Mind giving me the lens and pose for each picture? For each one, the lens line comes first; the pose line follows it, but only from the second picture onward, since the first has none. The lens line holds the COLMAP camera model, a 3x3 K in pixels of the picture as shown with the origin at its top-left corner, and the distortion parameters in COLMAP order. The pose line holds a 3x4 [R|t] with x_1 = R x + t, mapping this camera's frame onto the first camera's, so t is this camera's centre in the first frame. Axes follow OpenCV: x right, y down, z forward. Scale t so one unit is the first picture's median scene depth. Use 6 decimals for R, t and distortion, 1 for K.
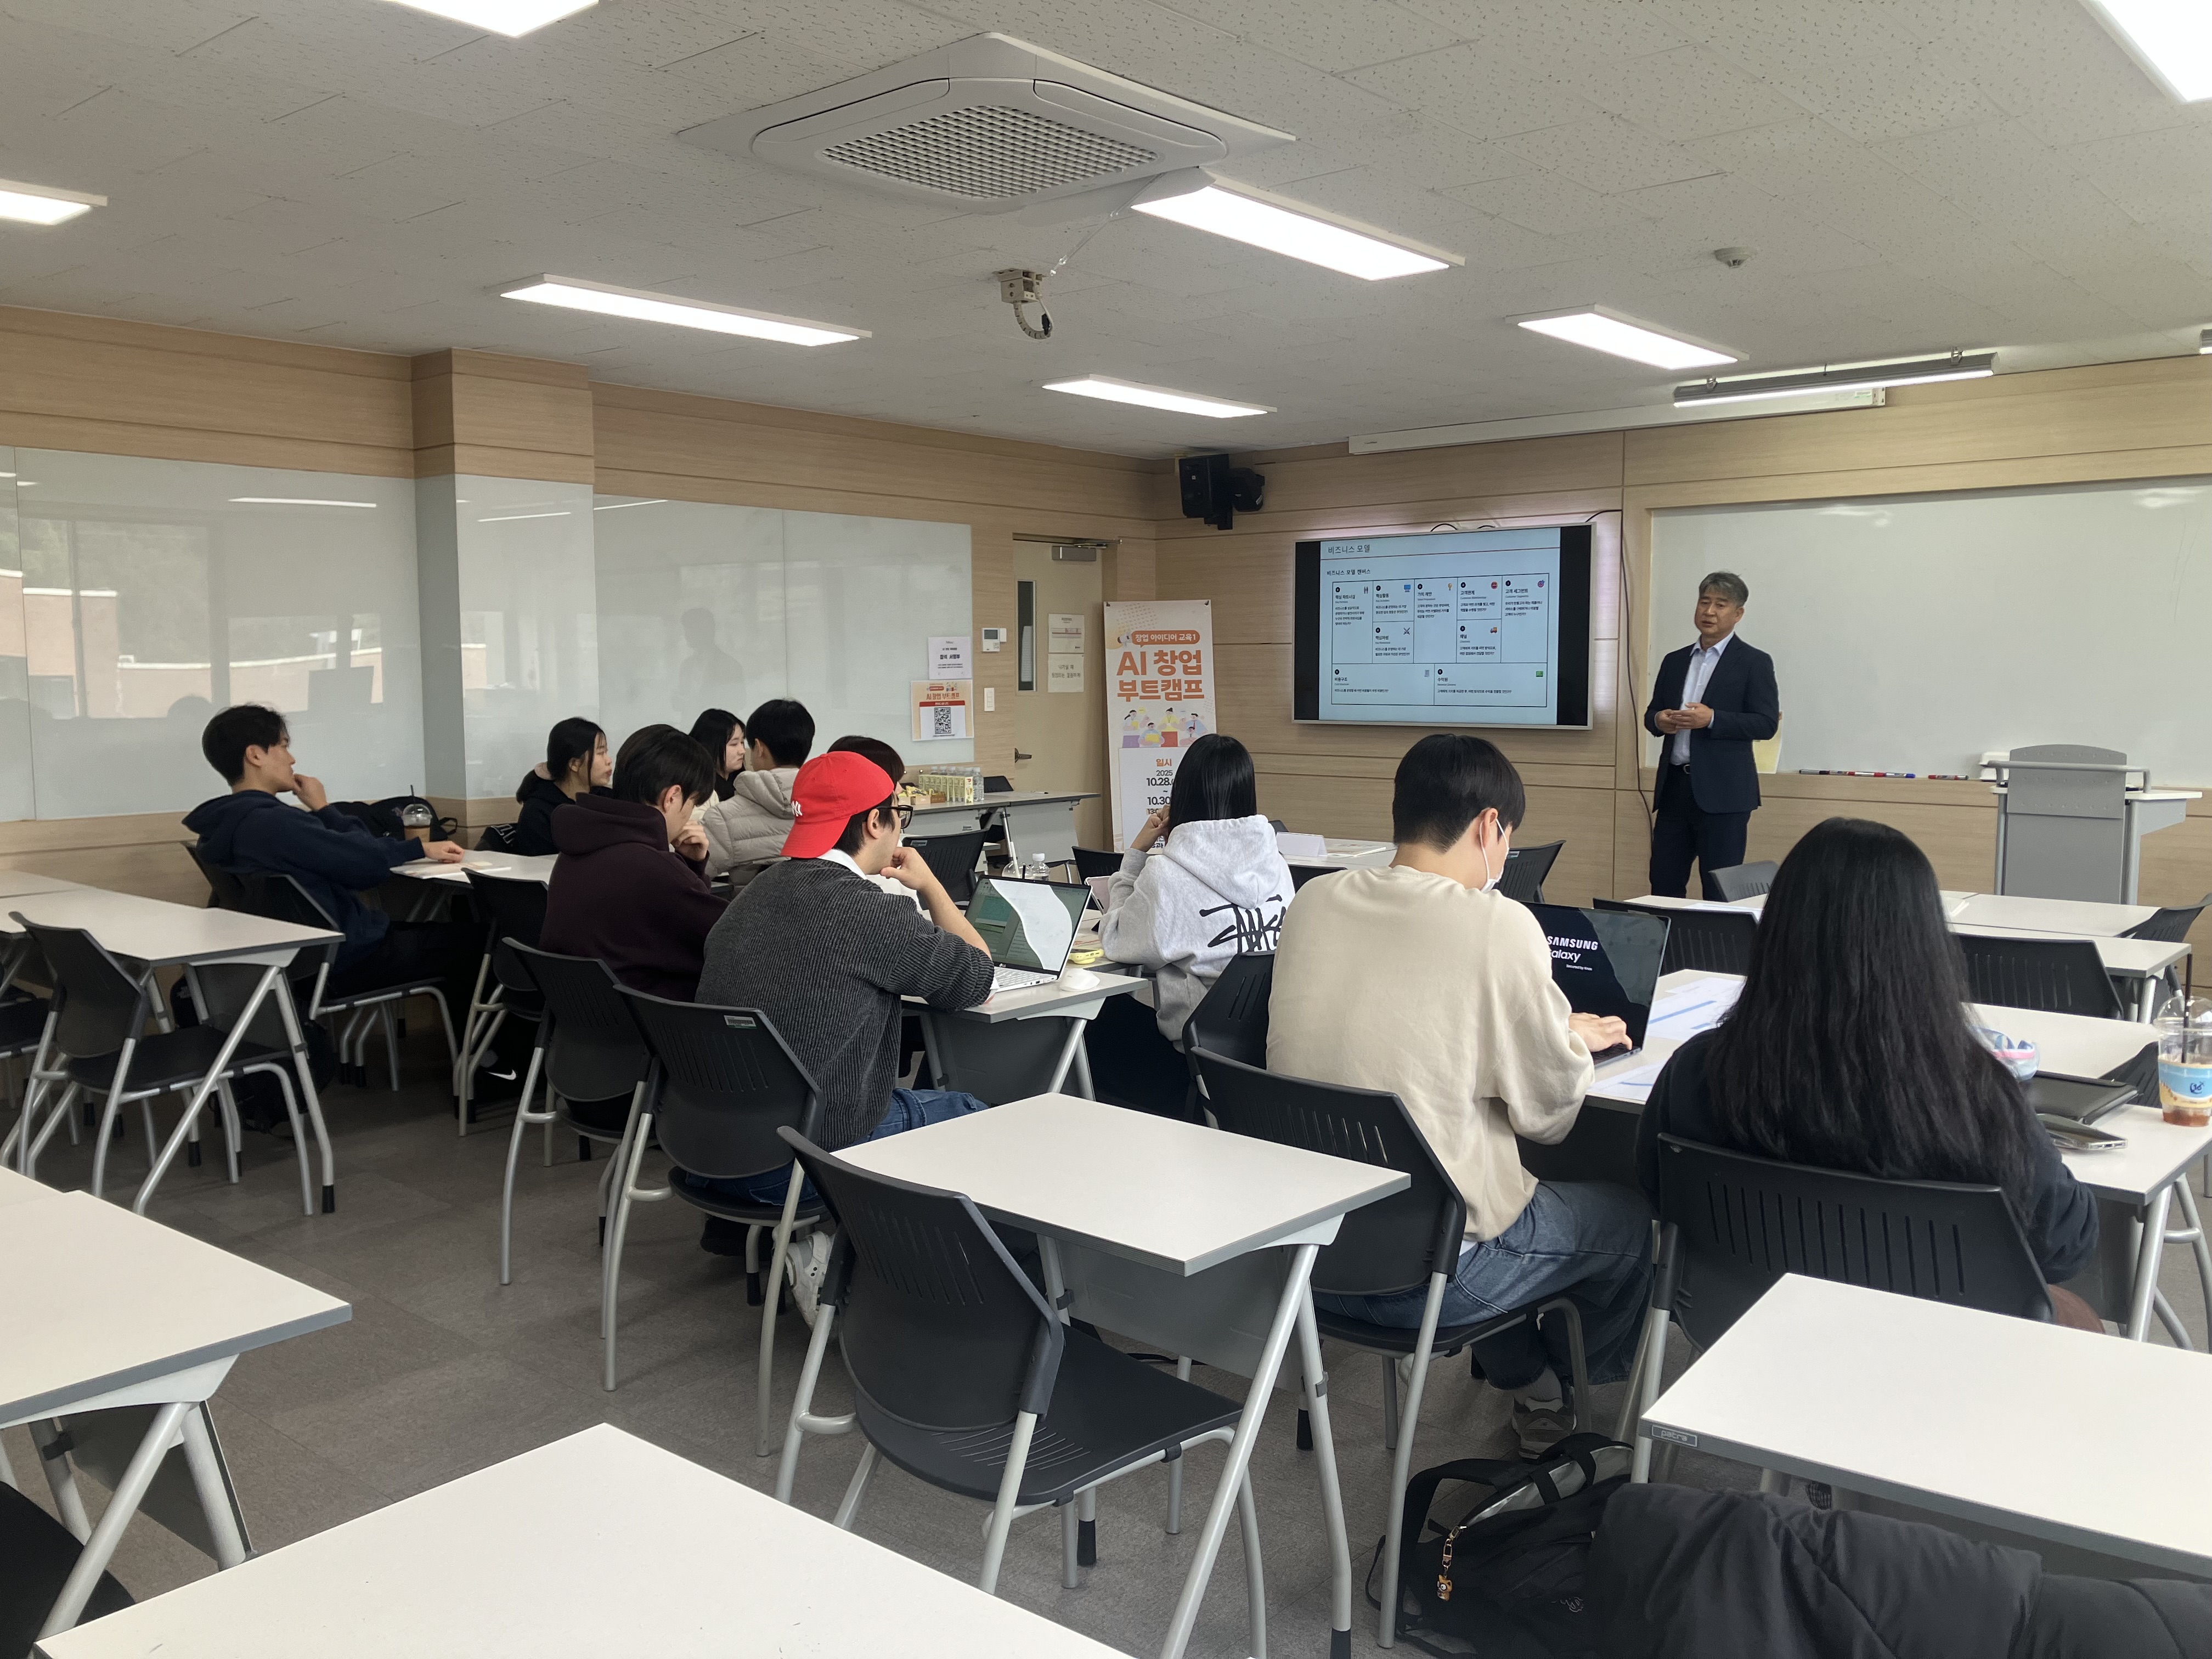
lens RADIAL K [[1843.7, 0, 1105.7], [0, 1843.7, 852.1], [0, 0, 1]] dist [0.019378, 0.009545]
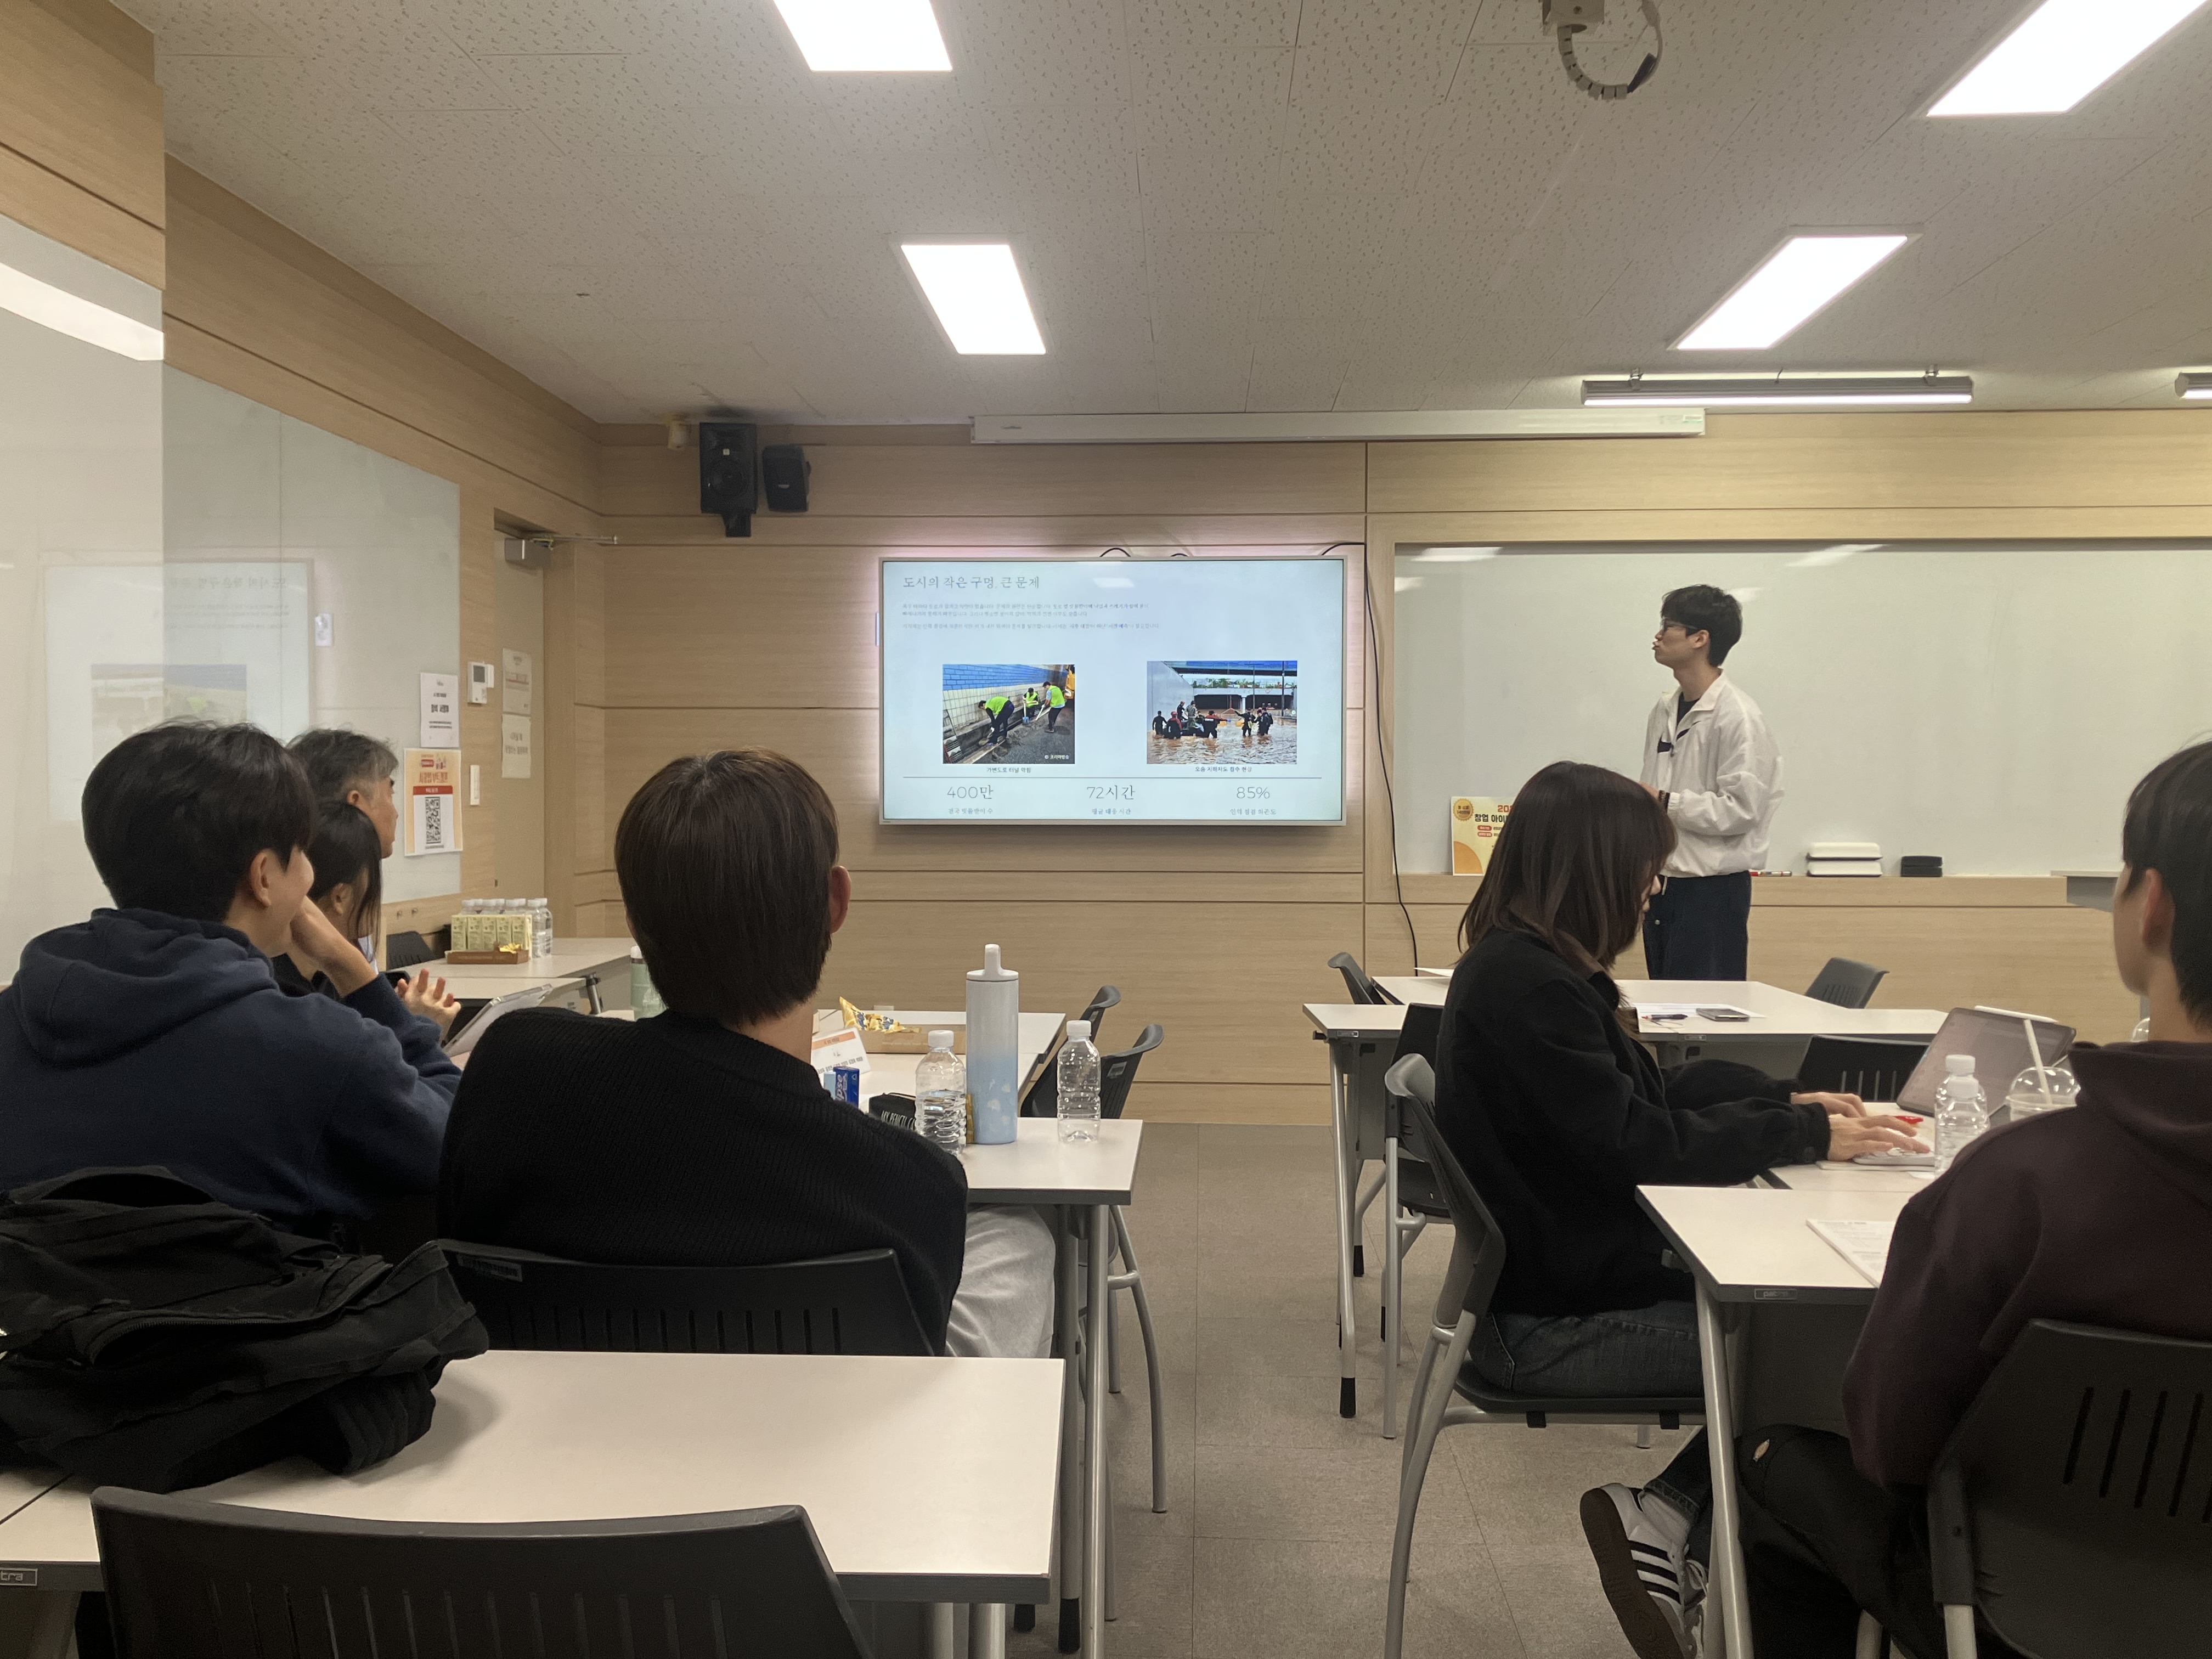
lens RADIAL K [[2139.7, 0, 1108.6], [0, 2139.7, 817.2], [0, 0, 1]] dist [0.014389, 0.011681]
pose [[0.791091, -0.003267, 0.611690, -0.355870], [0.059073, 0.995720, -0.071081, -0.013019], [-0.608839, 0.092366, 0.787898, 0.371953]]
